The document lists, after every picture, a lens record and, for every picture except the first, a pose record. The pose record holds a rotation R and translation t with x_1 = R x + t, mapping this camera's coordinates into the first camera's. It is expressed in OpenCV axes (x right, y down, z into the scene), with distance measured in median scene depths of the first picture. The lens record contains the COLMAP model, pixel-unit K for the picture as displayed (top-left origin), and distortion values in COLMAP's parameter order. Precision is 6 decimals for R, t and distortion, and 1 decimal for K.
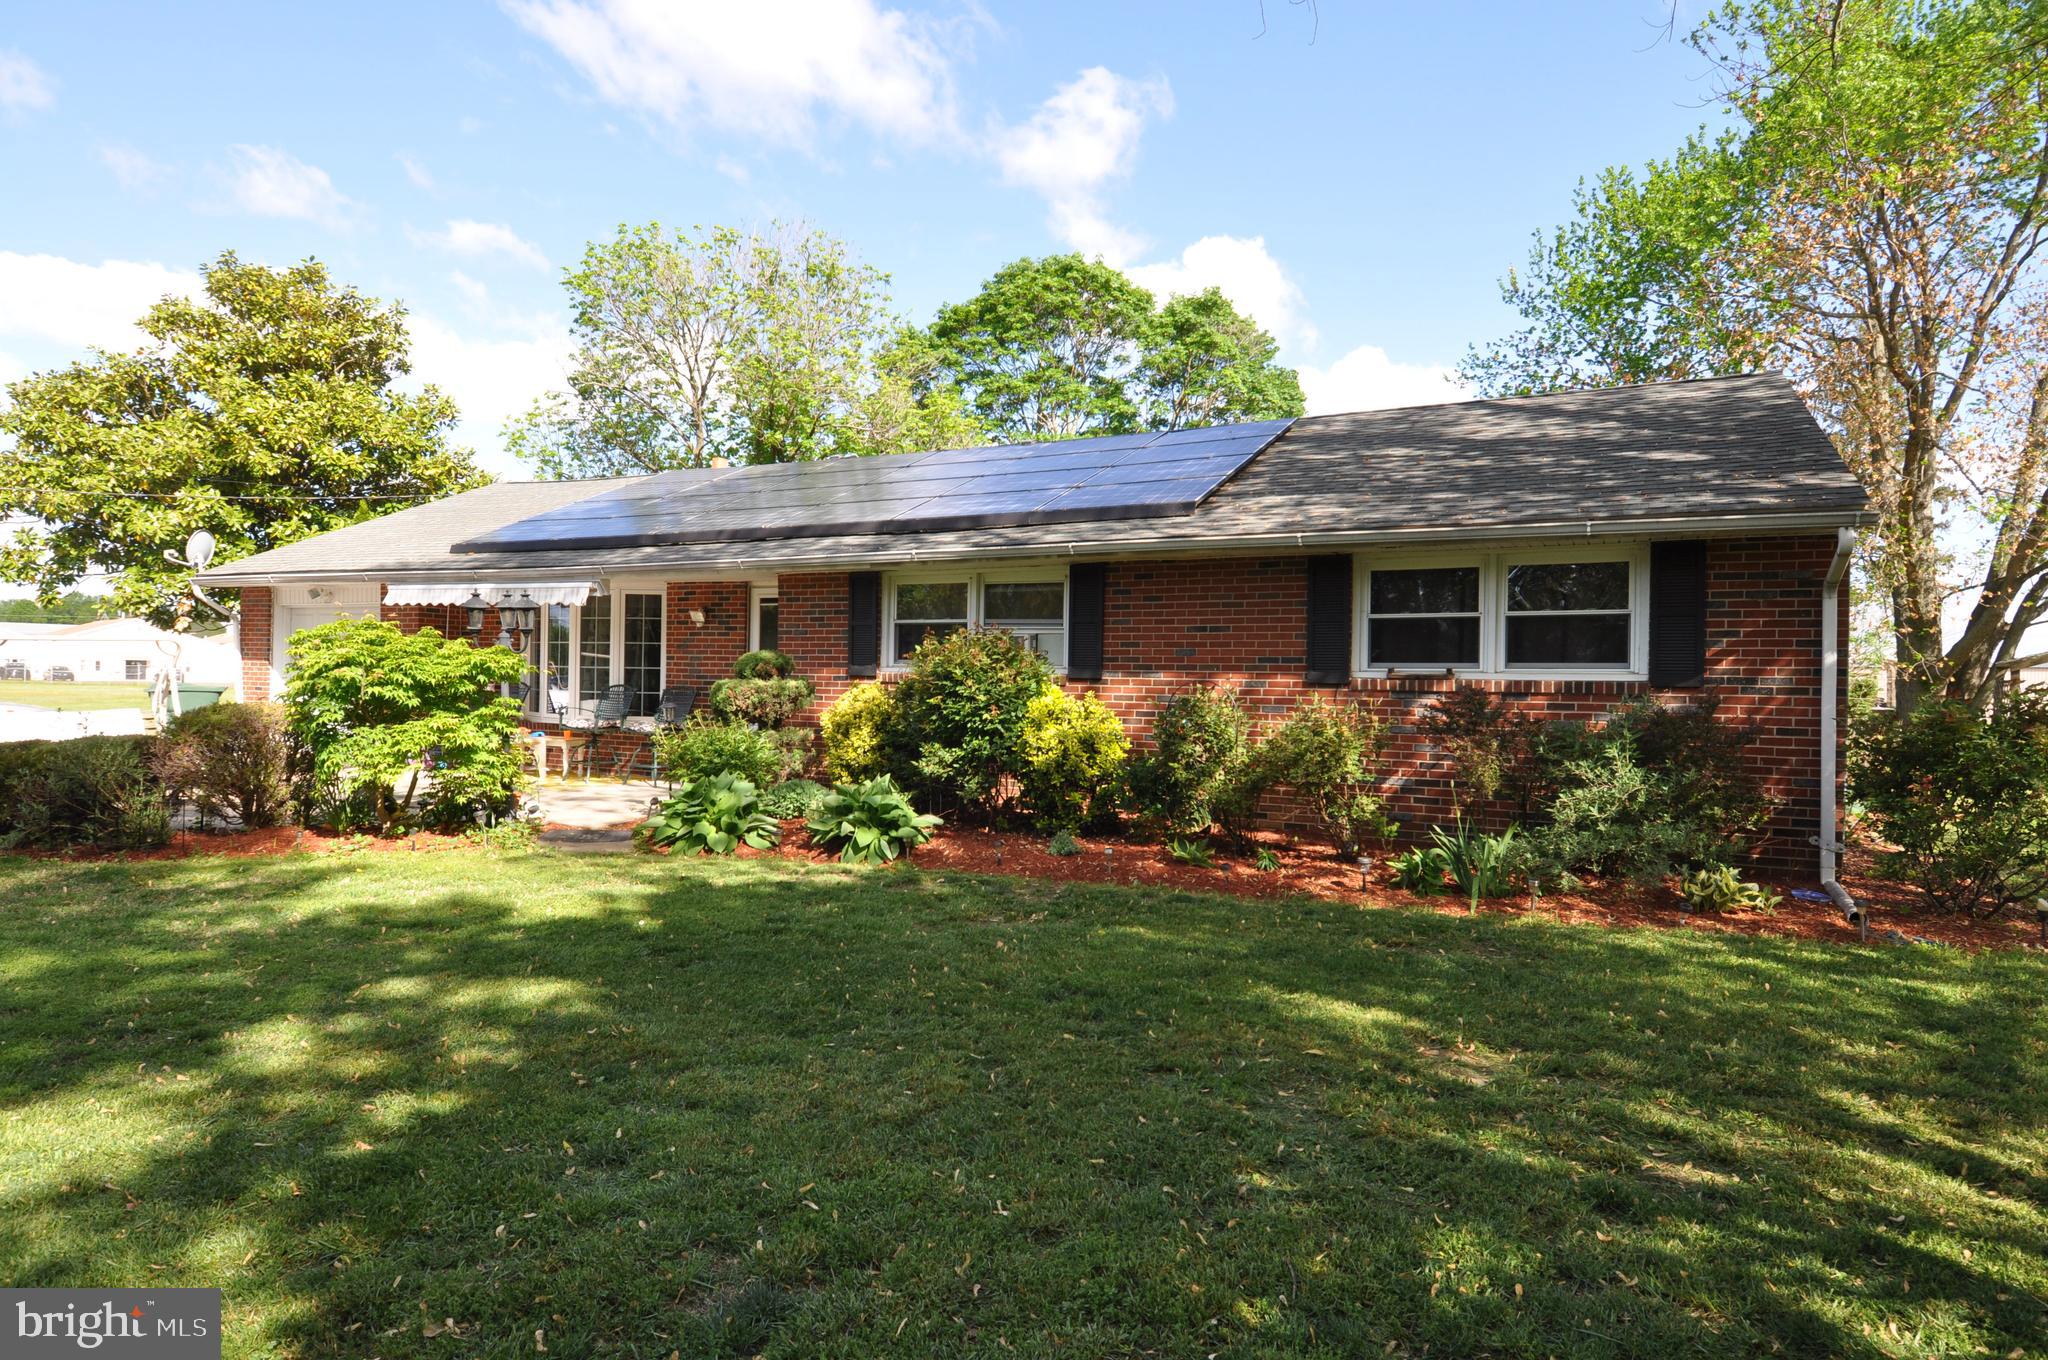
lens RADIAL K [[1141.3, 0, 1027.7], [0, 1141.3, 680.3], [0, 0, 1]] dist [0.056119, -0.060755]
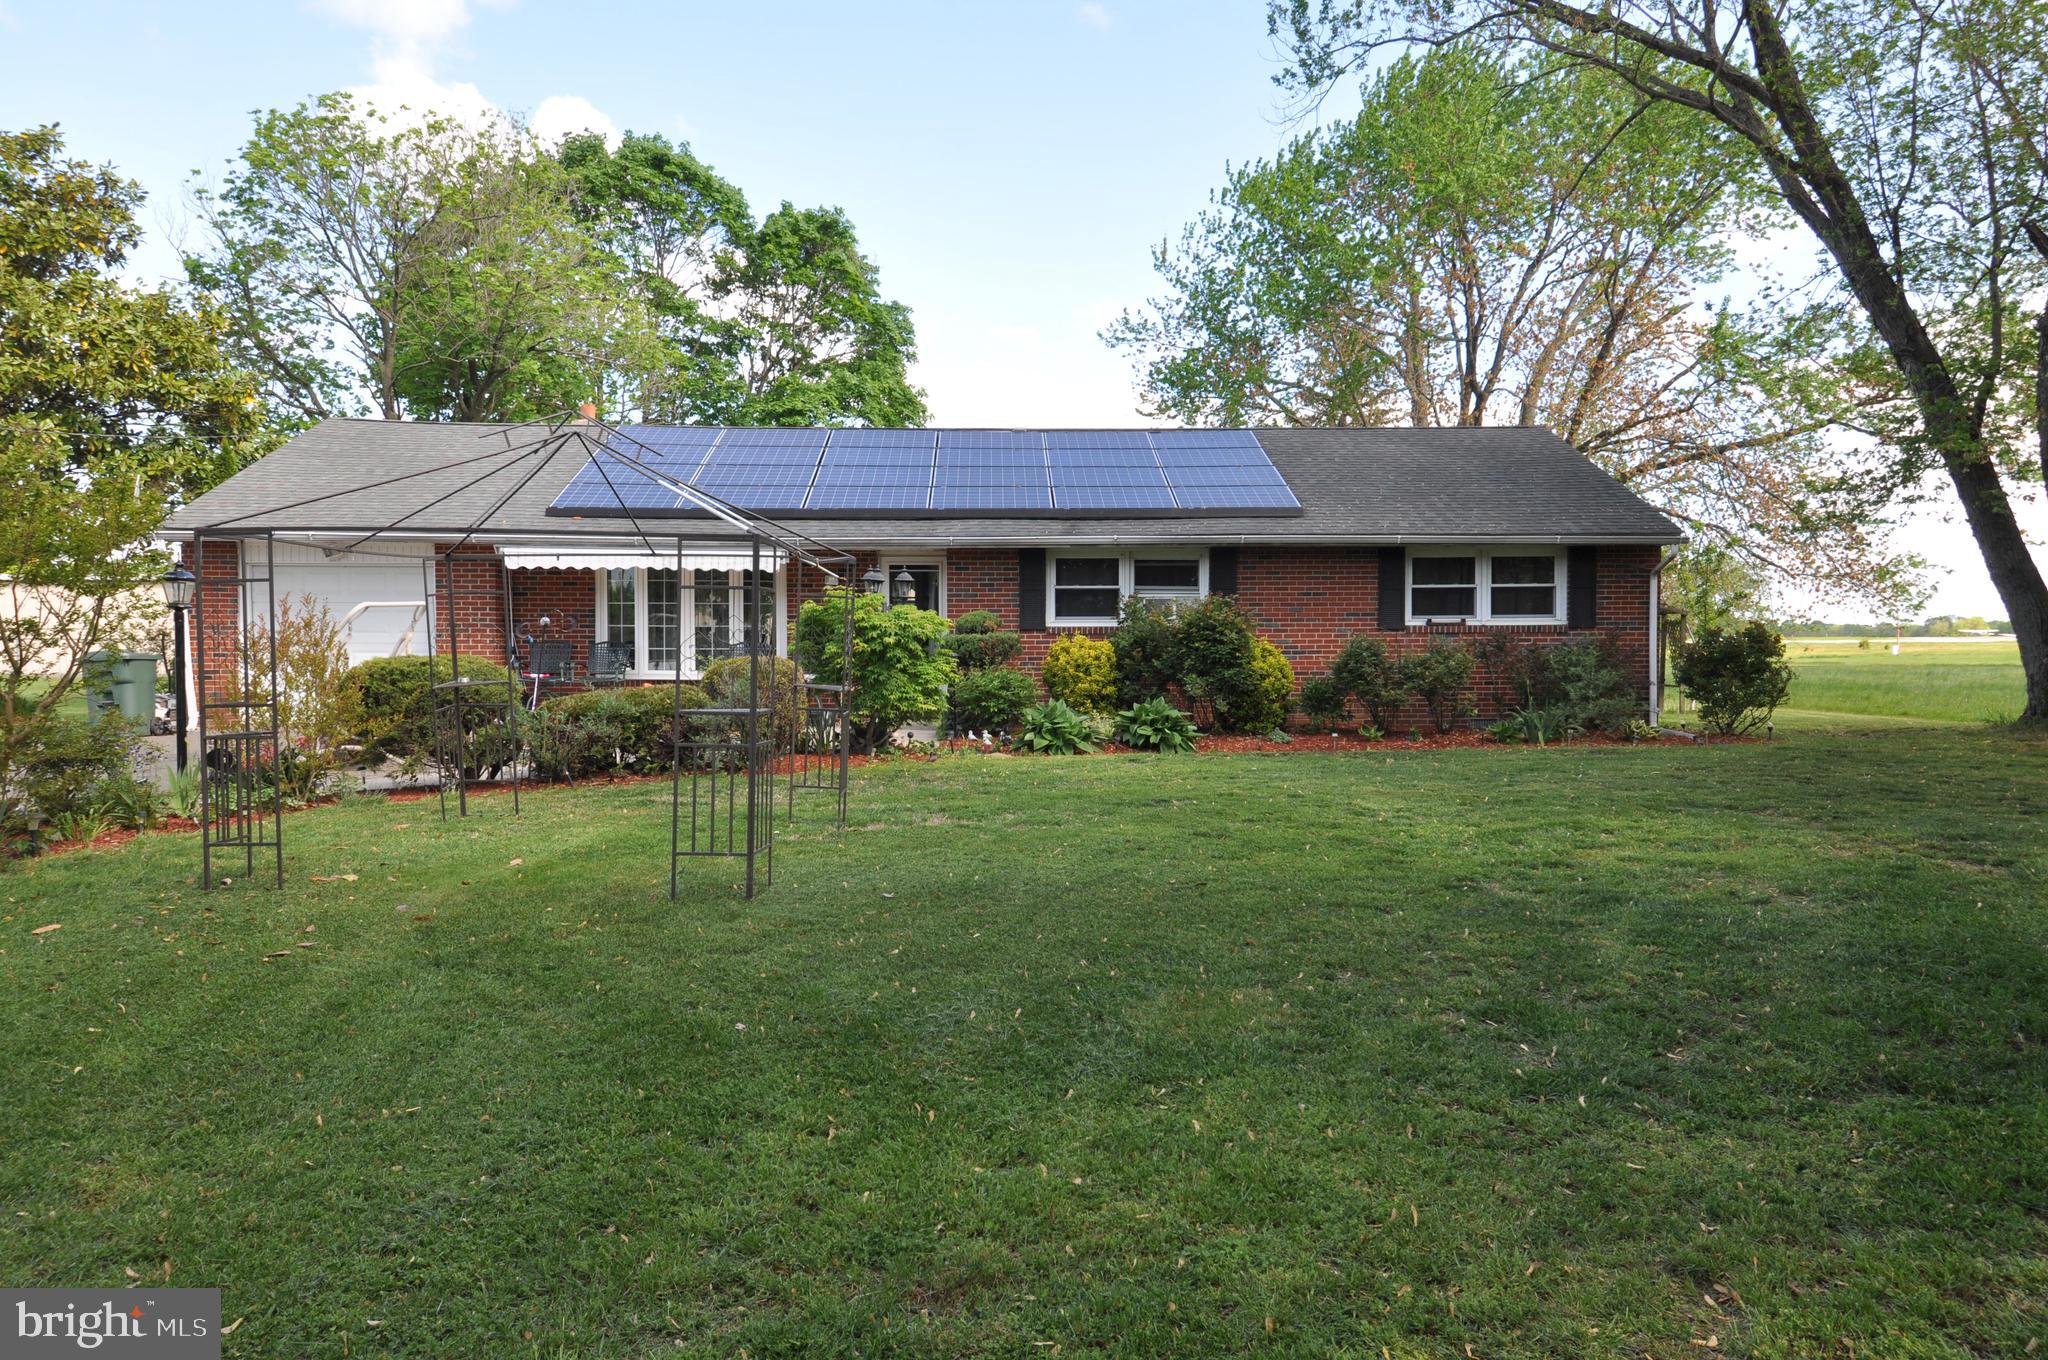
lens RADIAL K [[1461.9, 0, 1024.0], [0, 1461.9, 680.0], [0, 0, 1]] dist [0.007362, -0.042333]
pose [[0.894644, -0.032191, 0.445618, -0.933507], [0.017342, 0.999151, 0.037361, -0.009175], [-0.446443, -0.025697, 0.894443, -0.494509]]
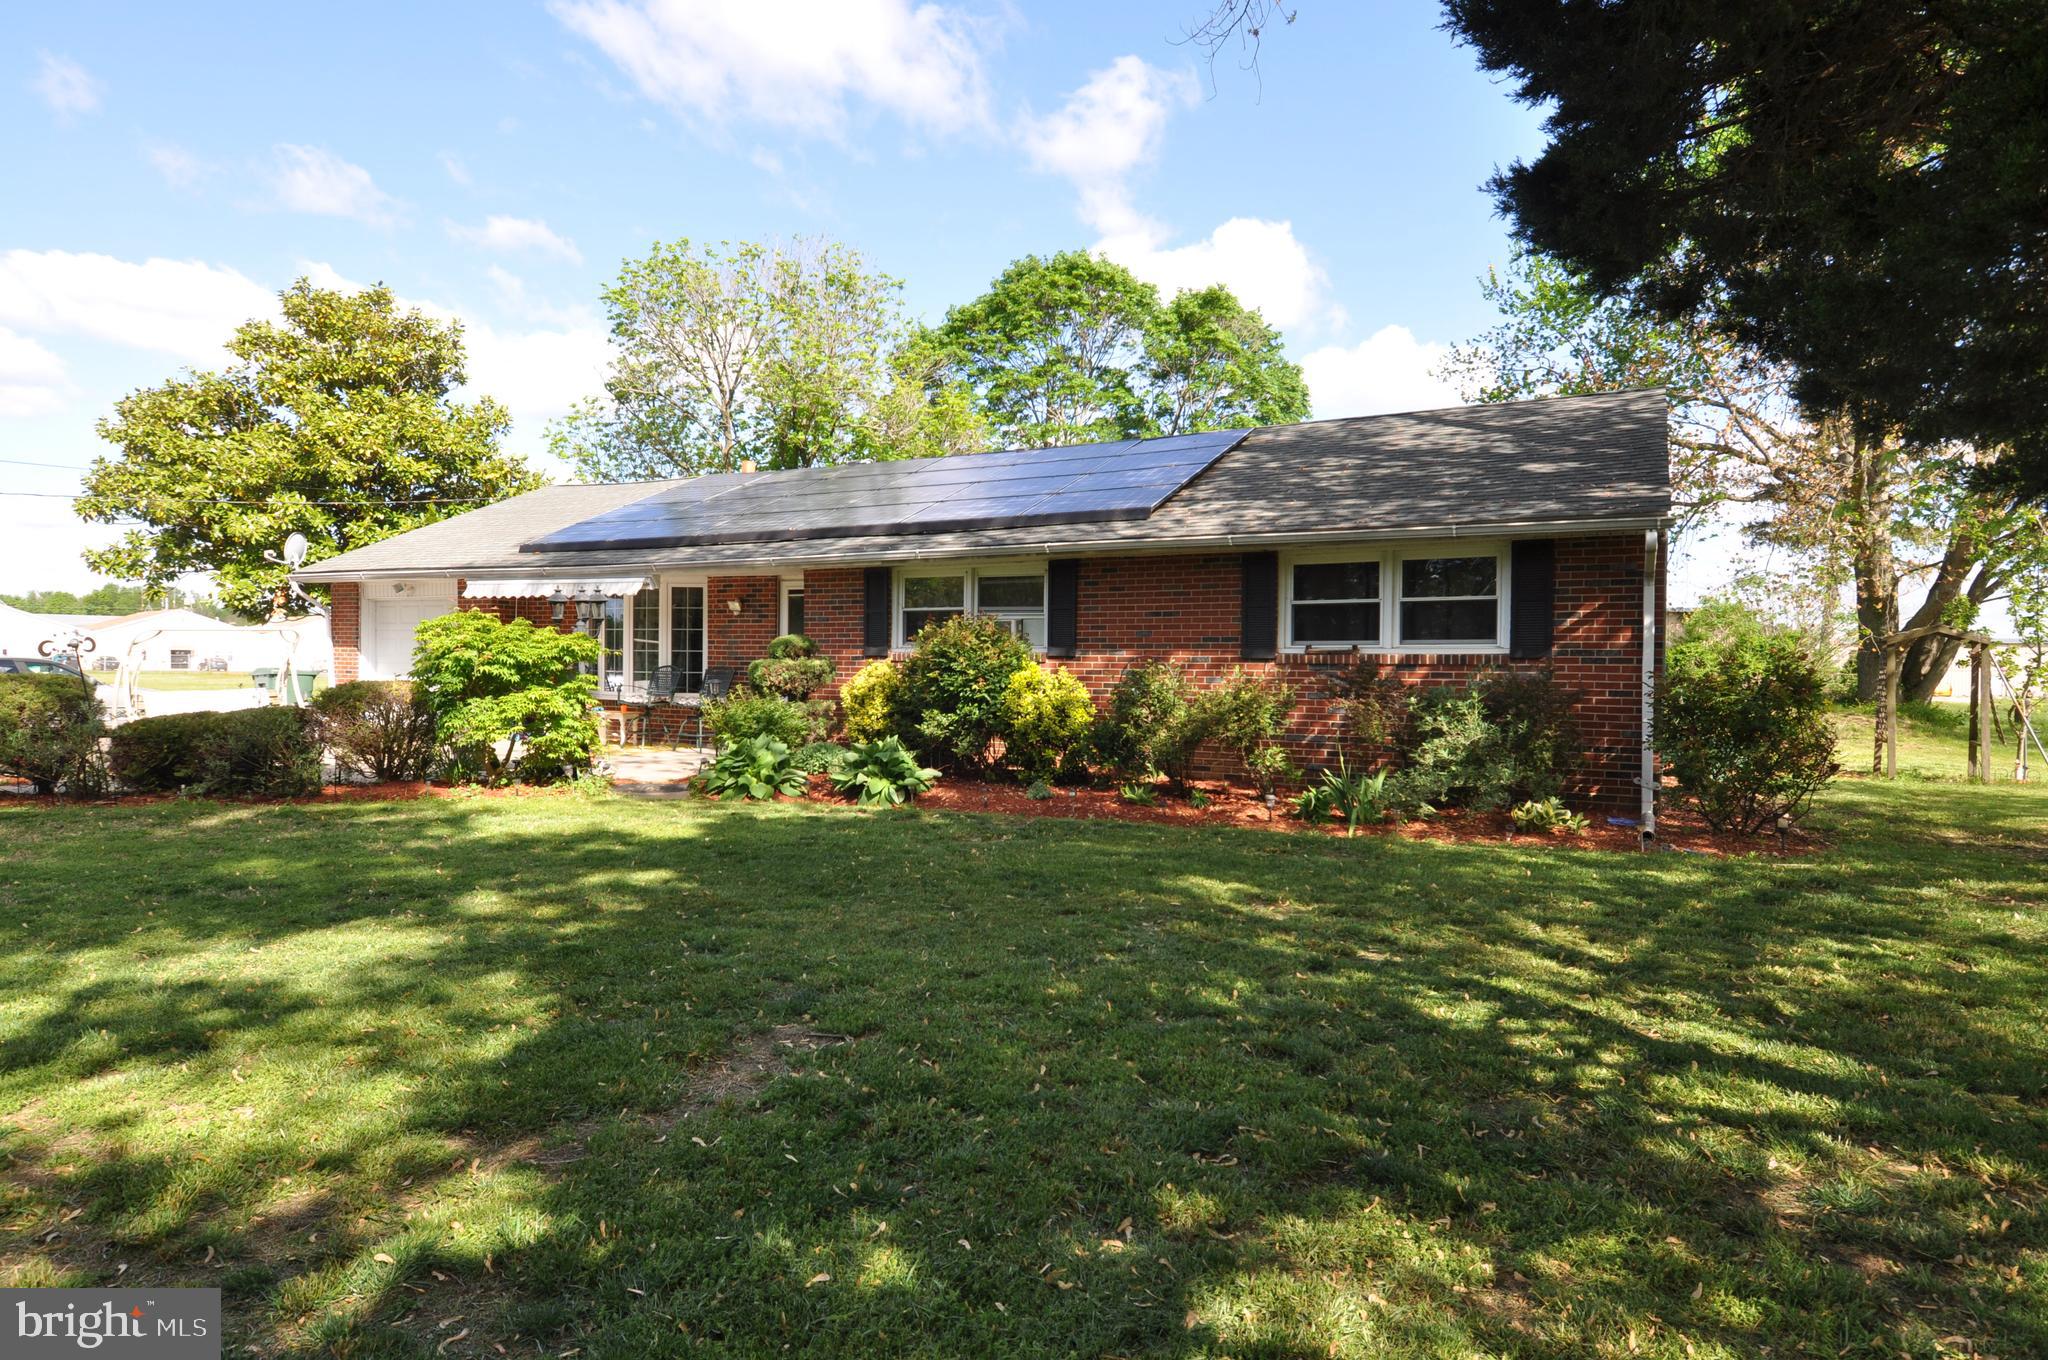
lens RADIAL K [[1141.3, 0, 1027.7], [0, 1141.3, 680.3], [0, 0, 1]] dist [0.056119, -0.060755]
pose [[0.999790, -0.007086, -0.019238, 0.035538], [0.007367, 0.999867, 0.014552, 0.005633], [0.019132, -0.014691, 0.999709, -0.181835]]
